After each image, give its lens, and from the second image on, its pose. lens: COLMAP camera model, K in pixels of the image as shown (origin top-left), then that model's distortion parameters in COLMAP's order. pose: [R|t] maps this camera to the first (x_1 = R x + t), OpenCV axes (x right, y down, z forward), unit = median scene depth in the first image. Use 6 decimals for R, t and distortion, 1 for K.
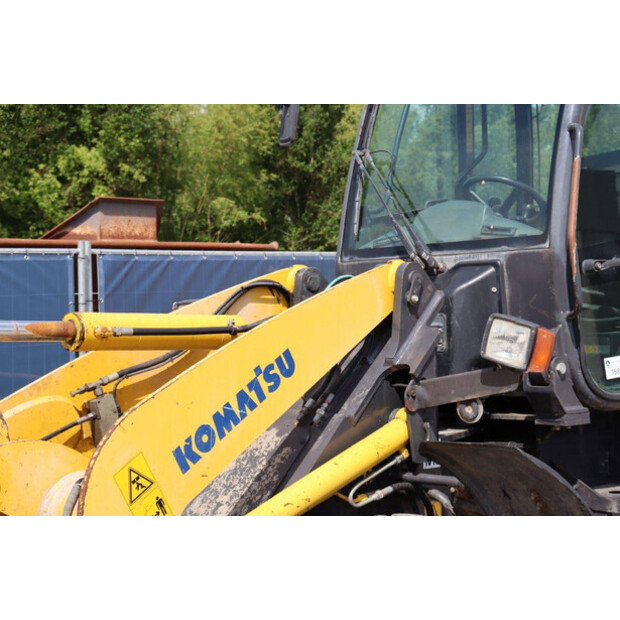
lens RADIAL K [[1385.3, 0, 309.9], [0, 1385.3, 309.6], [0, 0, 1]] dist [0.350391, 0.000000]
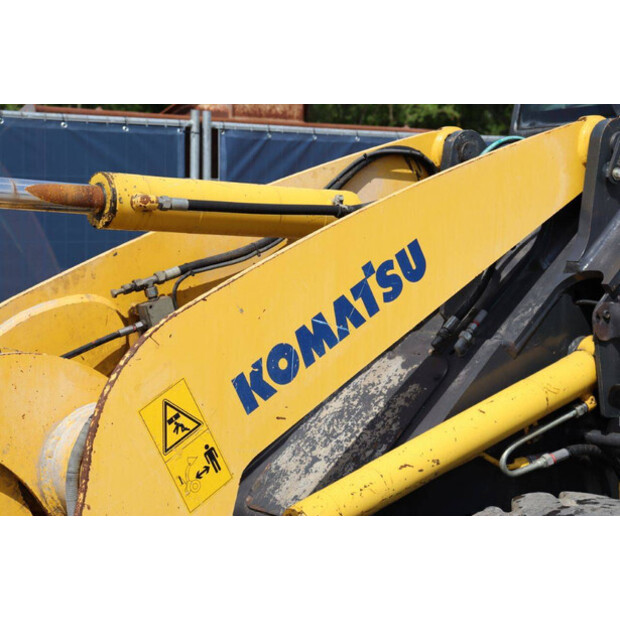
lens RADIAL K [[1613.3, 0, 291.5], [0, 1613.3, 306.8], [0, 0, 1]] dist [0.419883, 0.000000]
pose [[0.990328, 0.041811, -0.132297, 0.028490], [-0.035067, 0.997984, 0.052901, 0.020319], [0.134242, -0.047750, 0.989797, 0.197063]]
